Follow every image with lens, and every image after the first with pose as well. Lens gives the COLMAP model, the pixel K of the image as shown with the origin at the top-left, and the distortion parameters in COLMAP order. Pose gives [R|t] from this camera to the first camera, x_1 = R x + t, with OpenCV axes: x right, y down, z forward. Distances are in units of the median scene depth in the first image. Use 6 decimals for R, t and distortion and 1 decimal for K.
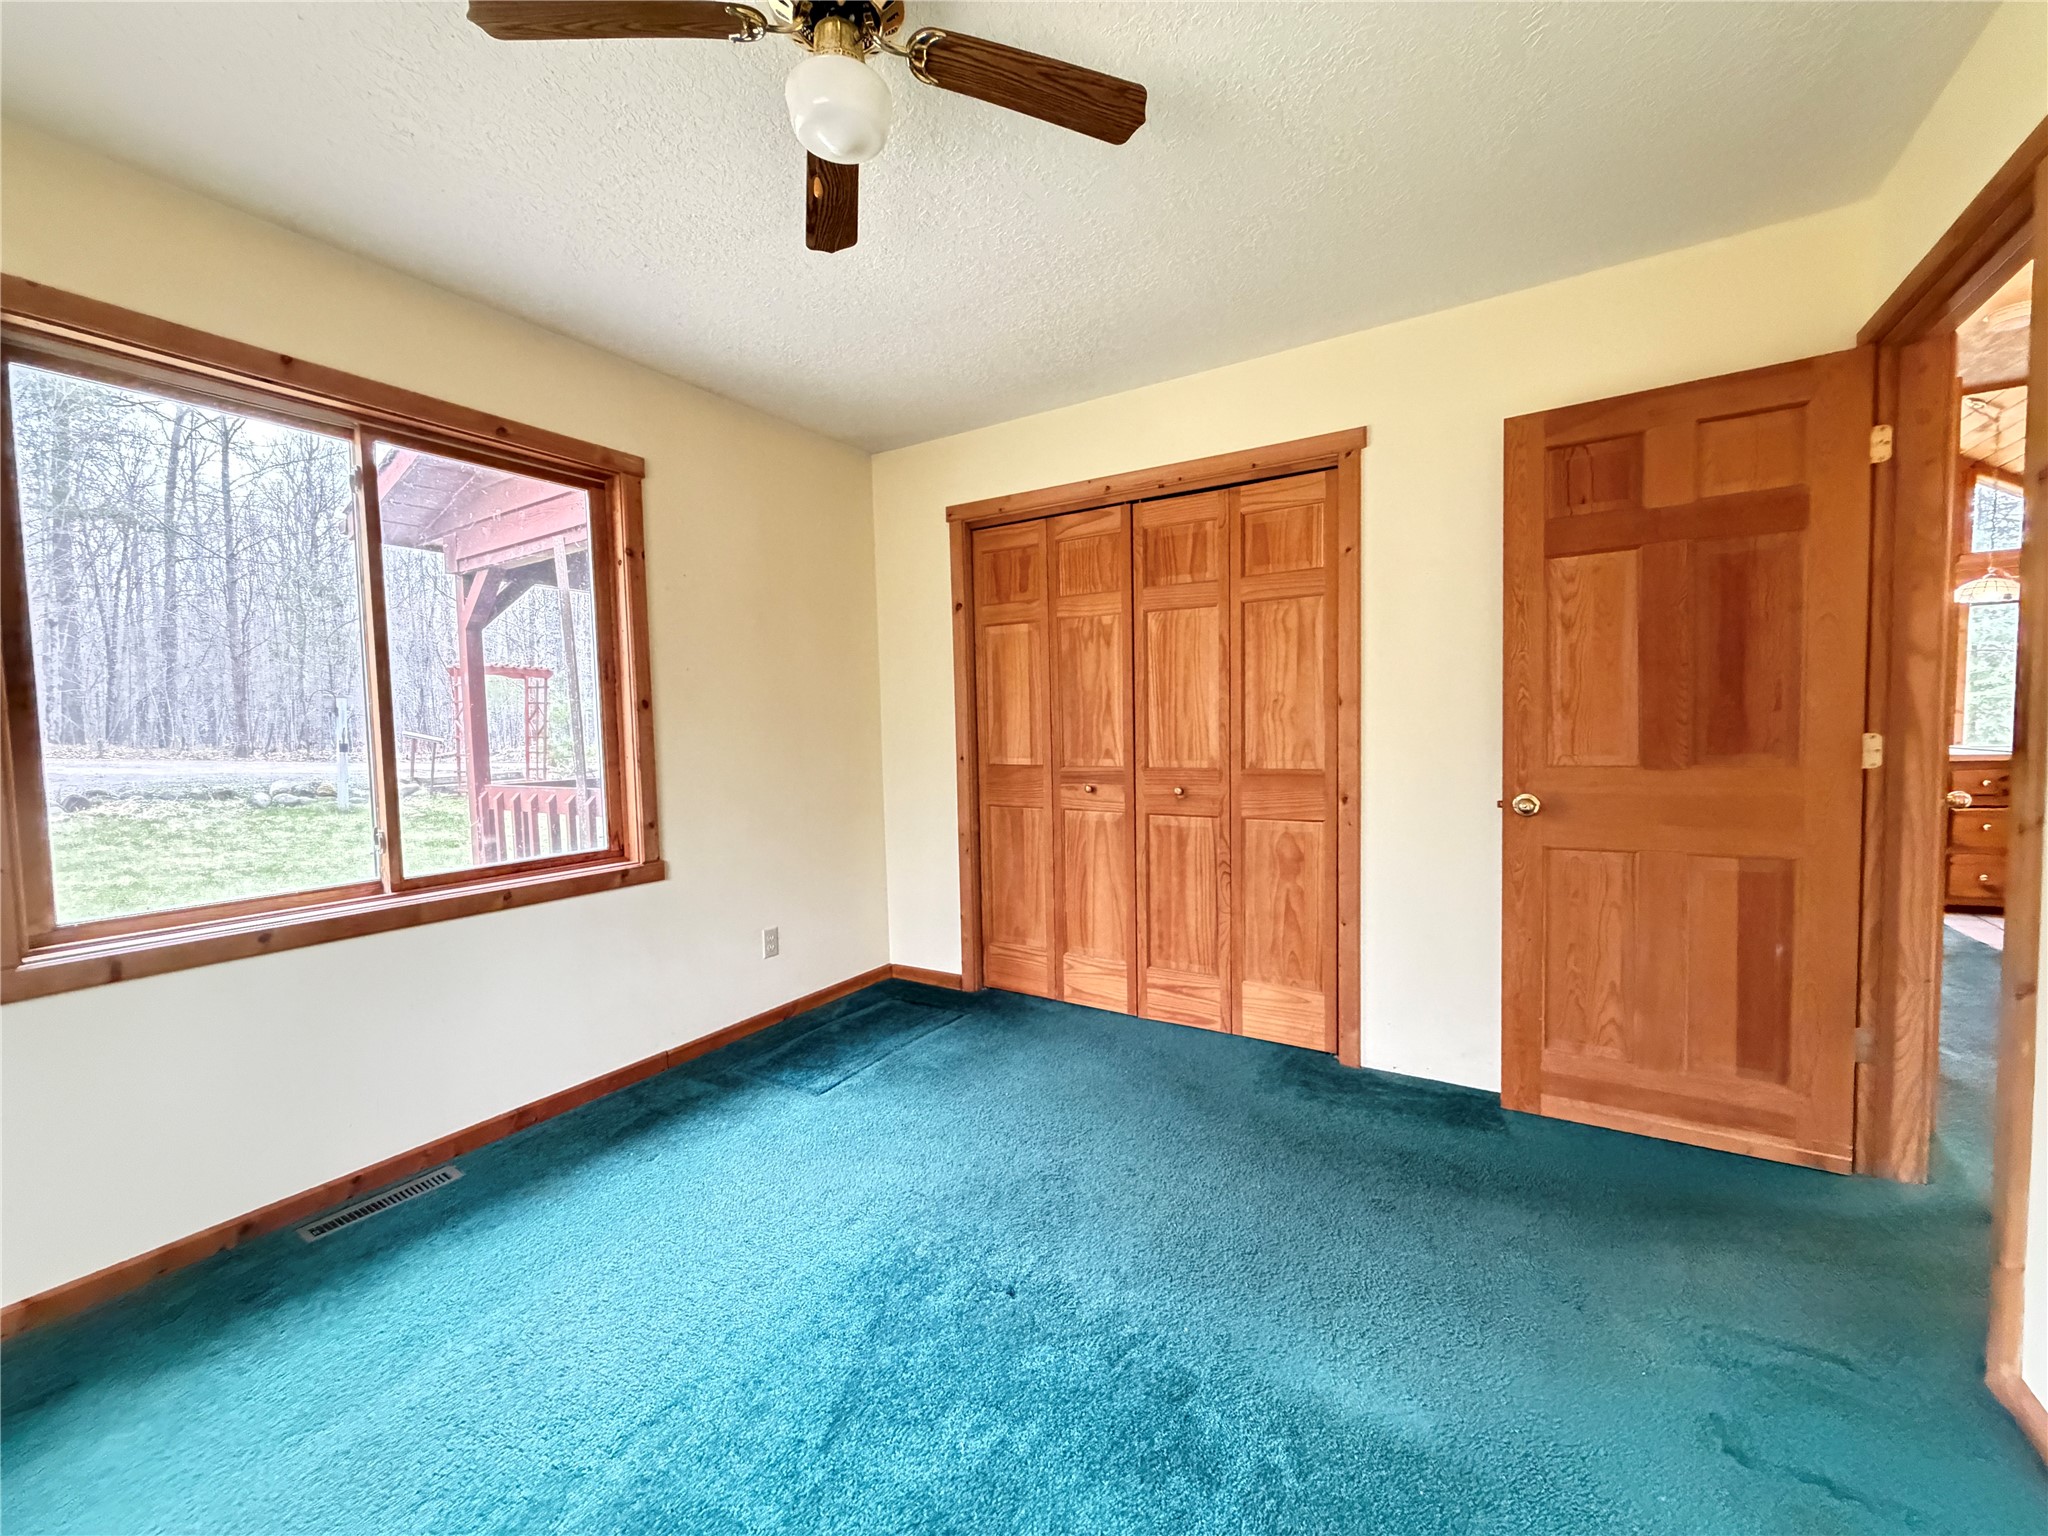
lens RADIAL K [[814.4, 0, 1026.7], [0, 814.4, 771.7], [0, 0, 1]] dist [0.000257, -0.000200]
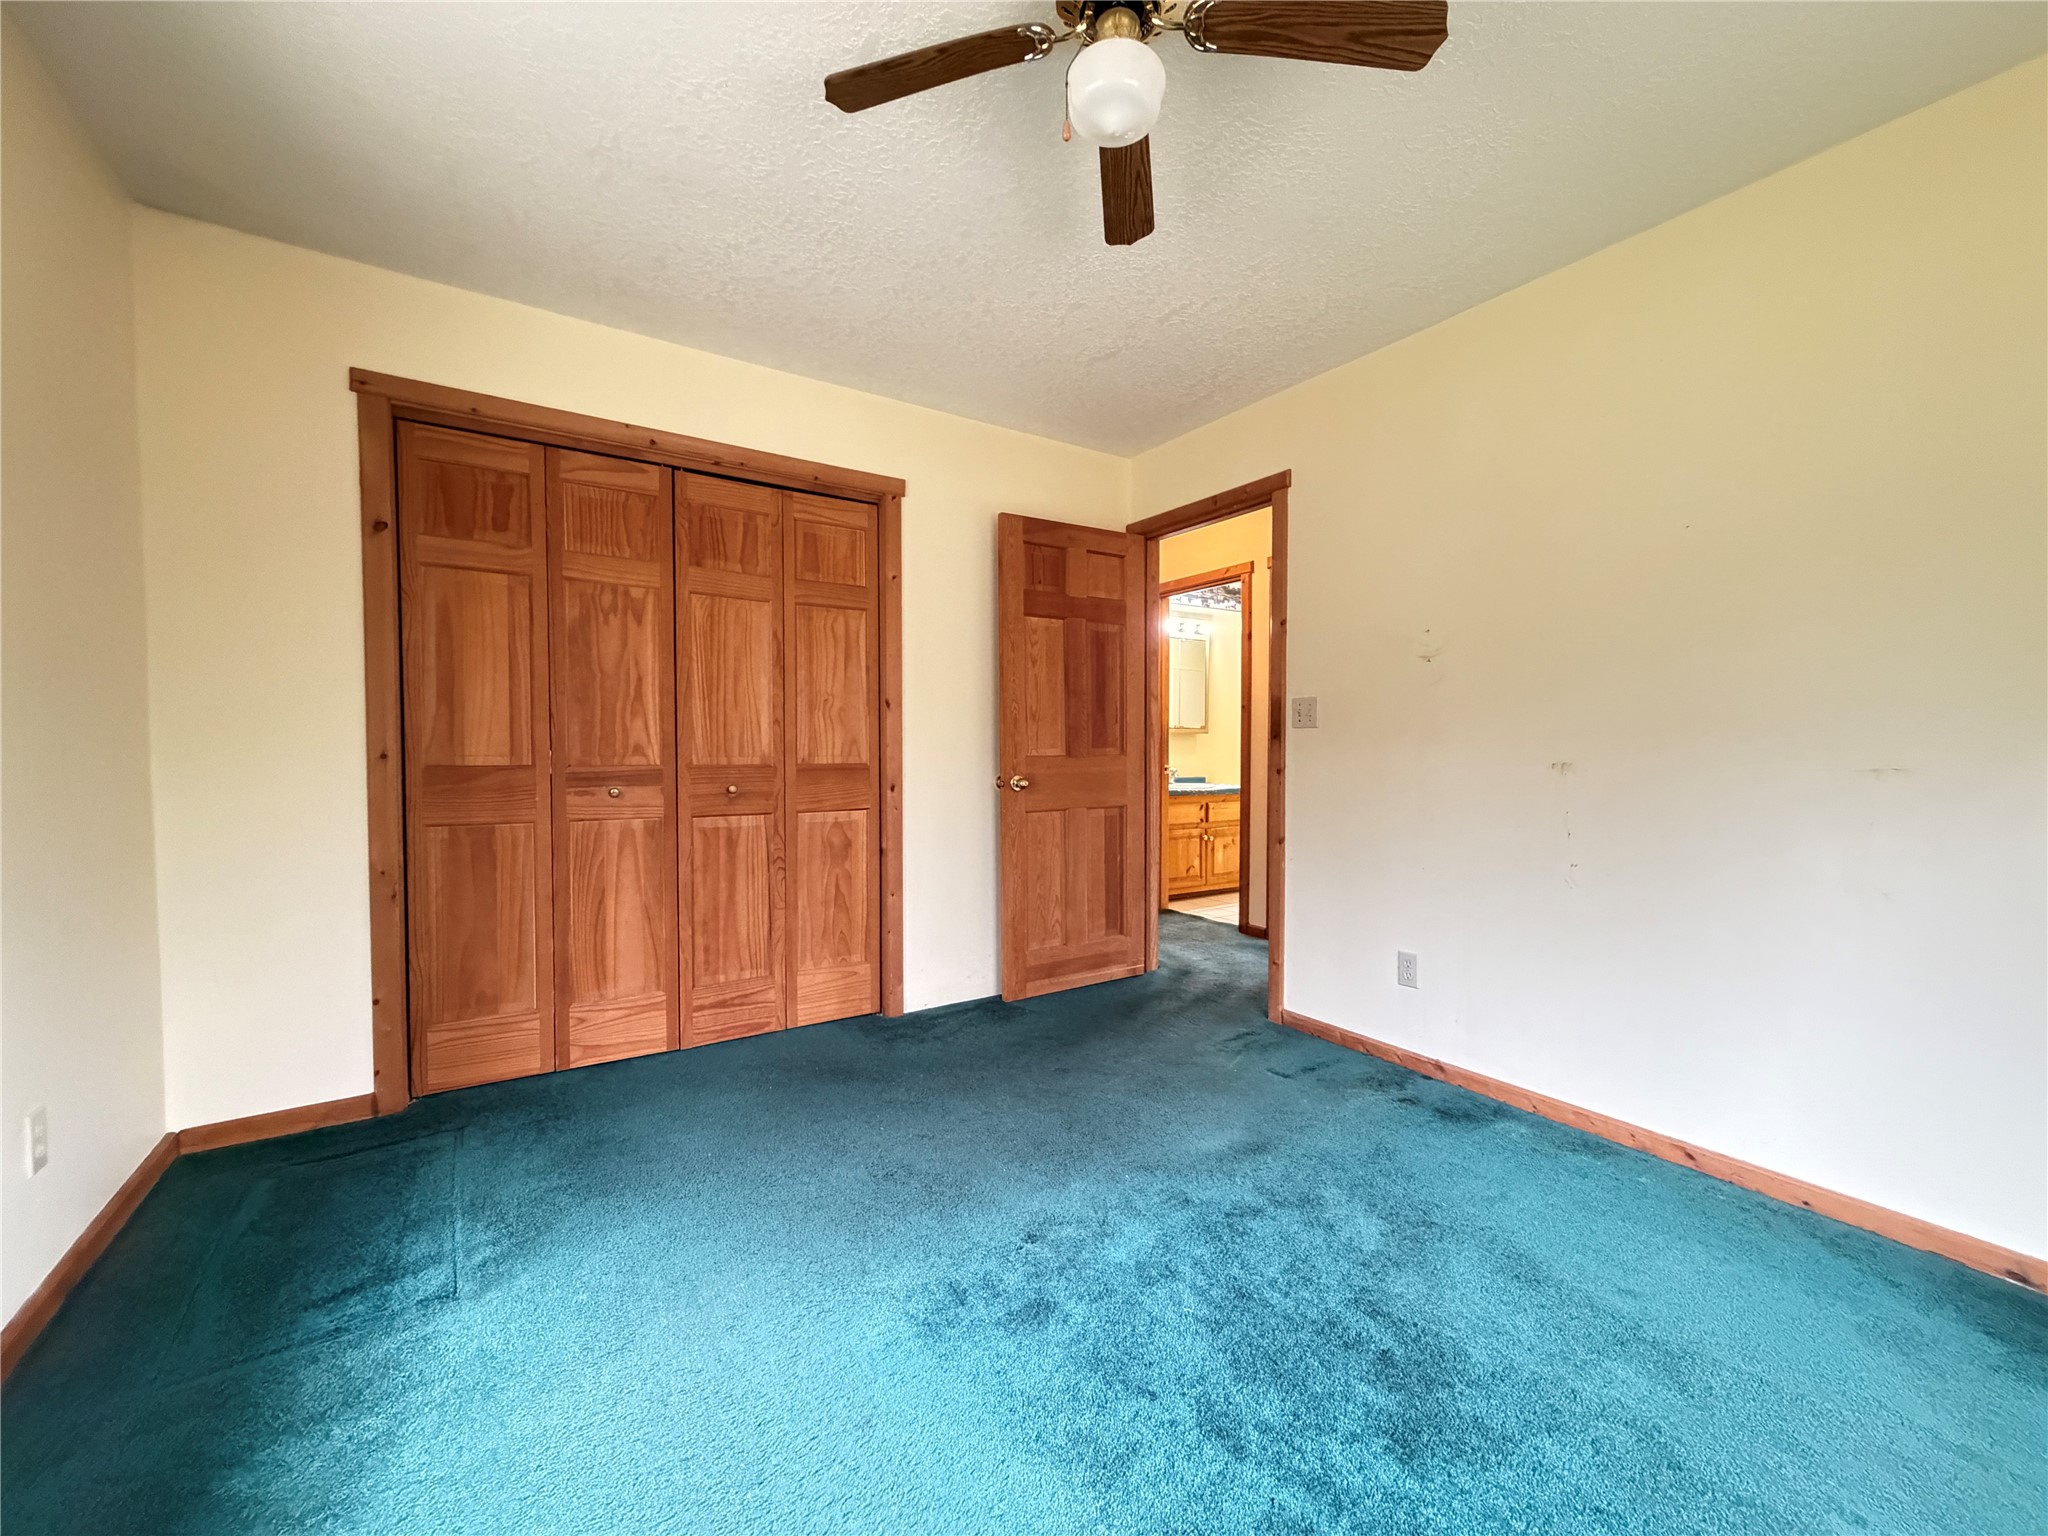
lens RADIAL K [[814.4, 0, 1016.8], [0, 814.4, 772.3], [0, 0, 1]] dist [0.000257, -0.000200]
pose [[0.423116, -0.006843, 0.906050, -0.545464], [0.043106, 0.998991, -0.012585, 0.031361], [-0.905050, 0.044381, 0.422984, 0.310136]]
